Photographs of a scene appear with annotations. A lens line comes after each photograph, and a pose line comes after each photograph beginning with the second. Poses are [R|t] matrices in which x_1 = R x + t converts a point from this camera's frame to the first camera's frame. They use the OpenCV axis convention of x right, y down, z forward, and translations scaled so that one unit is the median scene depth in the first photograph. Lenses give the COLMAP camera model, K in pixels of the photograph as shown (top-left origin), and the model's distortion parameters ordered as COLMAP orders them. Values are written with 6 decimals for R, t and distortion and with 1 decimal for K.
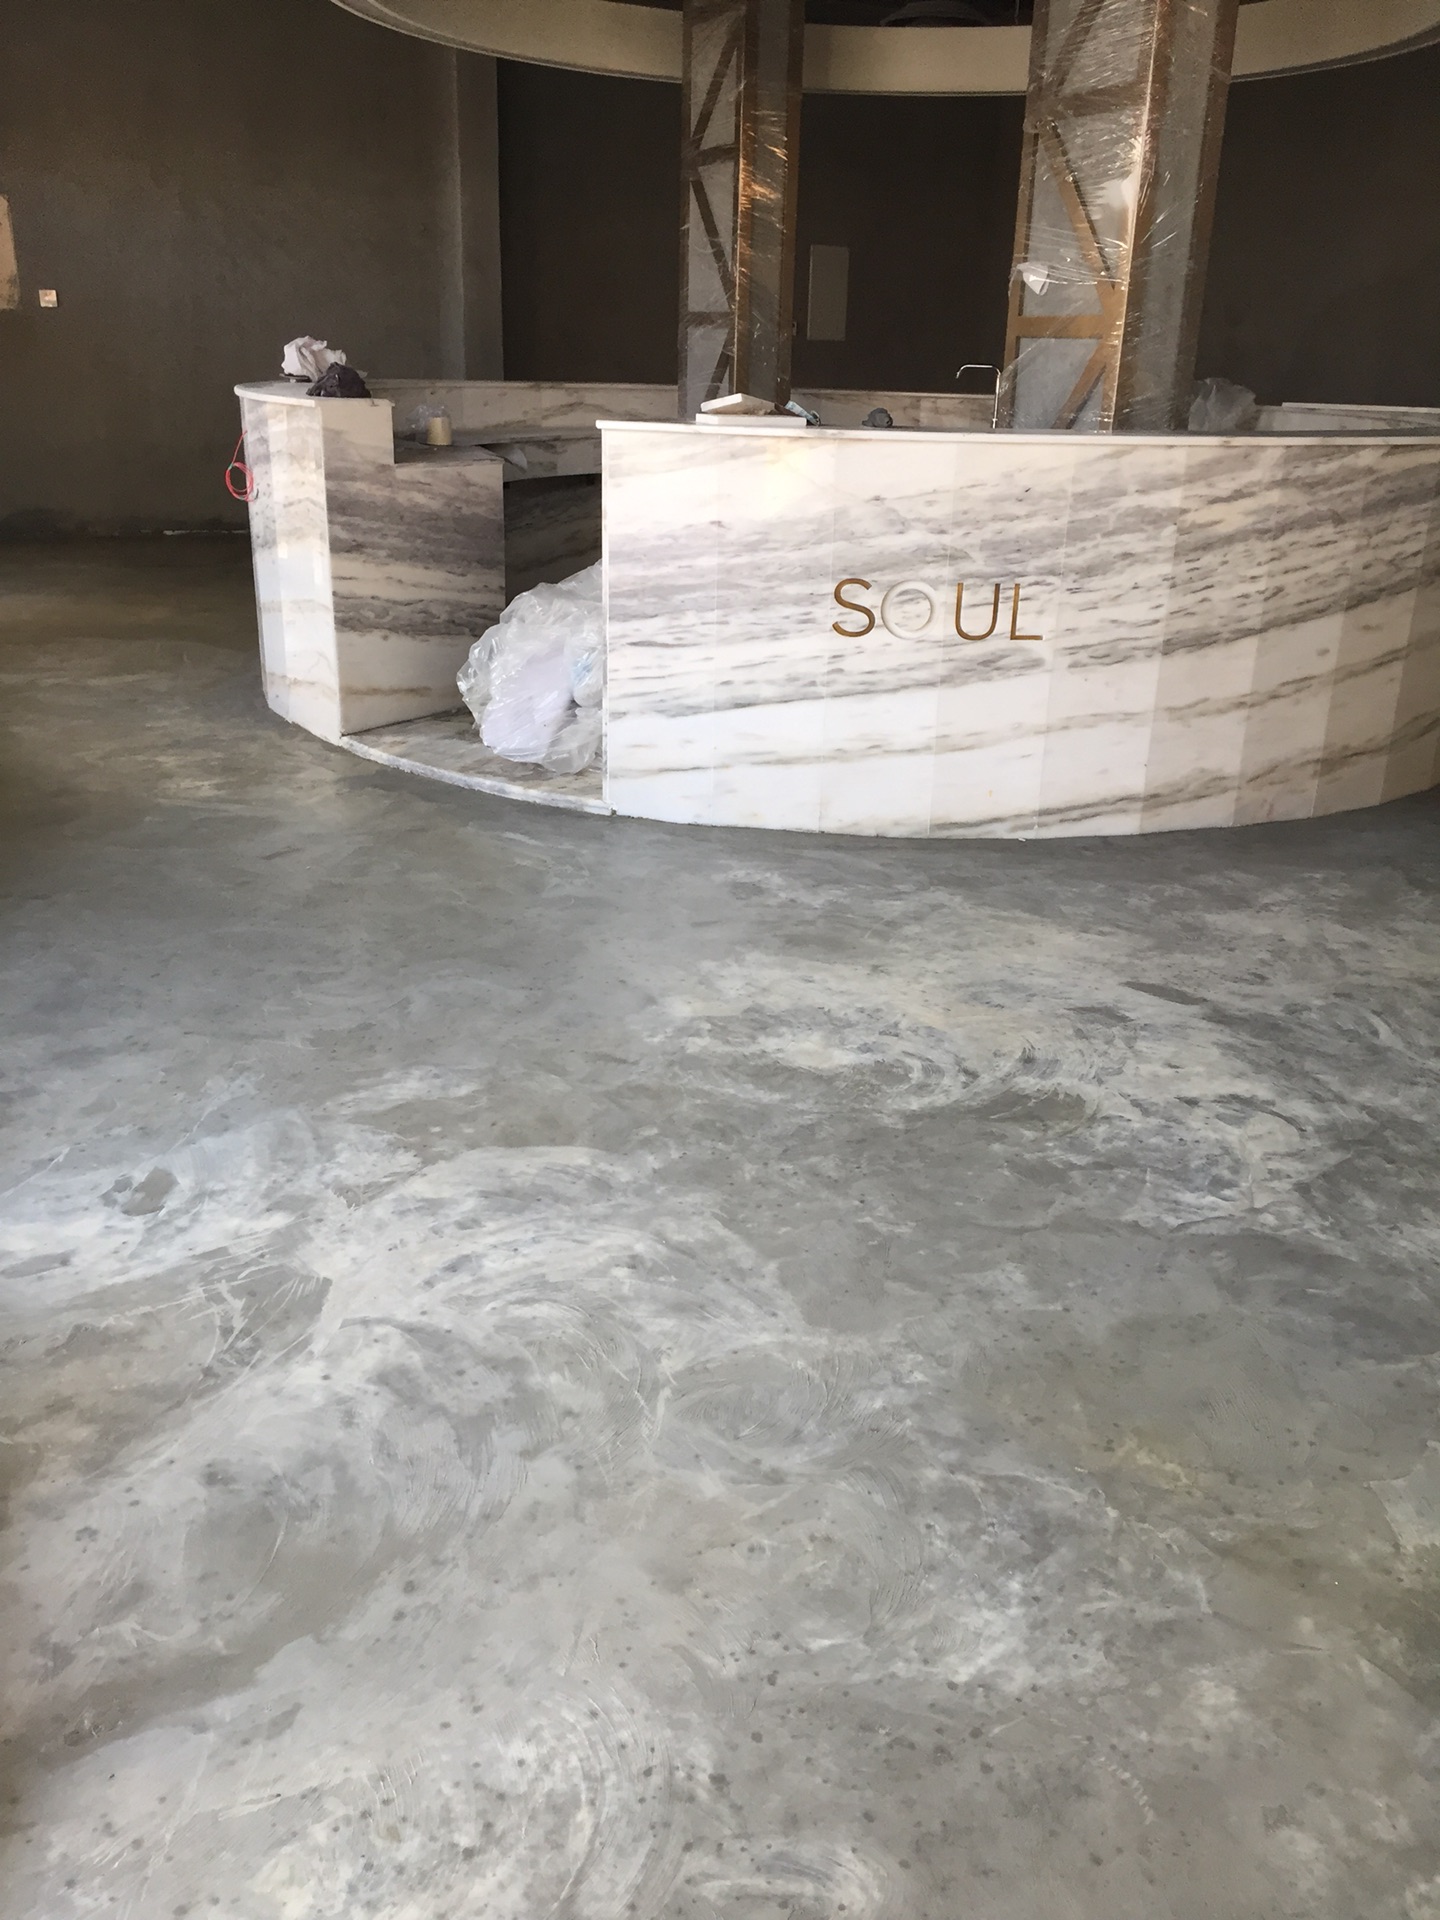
lens RADIAL K [[1621.3, 0, 740.4], [0, 1621.3, 953.7], [0, 0, 1]] dist [0.074399, -0.082315]
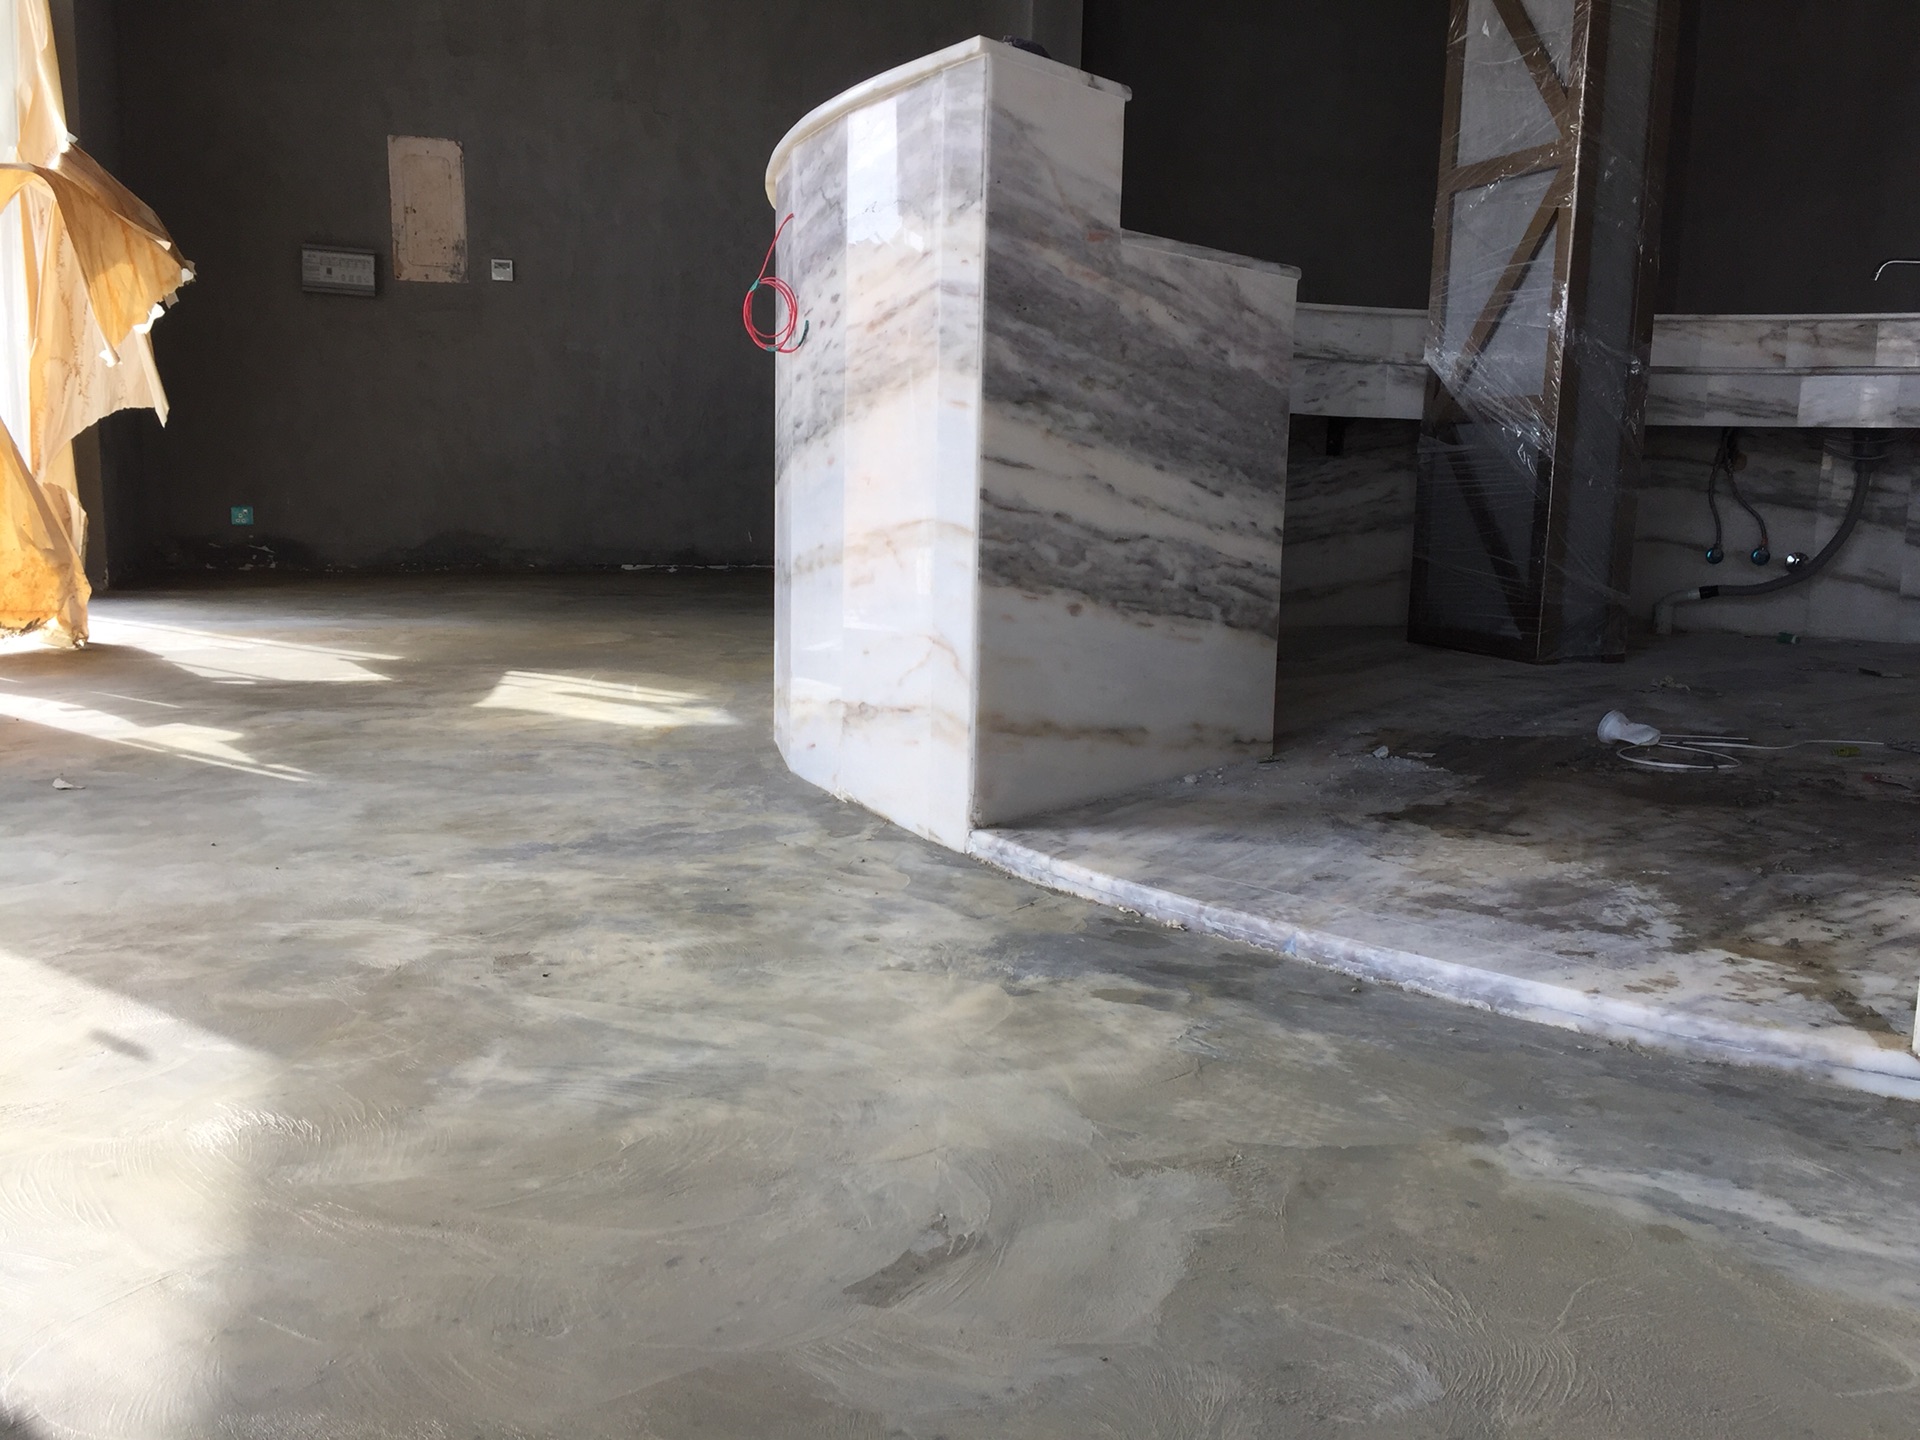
lens RADIAL K [[1621.3, 0, 948.0], [0, 1621.3, 713.1], [0, 0, 1]] dist [0.074399, -0.082315]
pose [[0.991271, 0.010837, -0.131397, -0.197211], [-0.038299, 0.977309, -0.208327, -0.075626], [0.126158, 0.211541, 0.969193, 0.588714]]
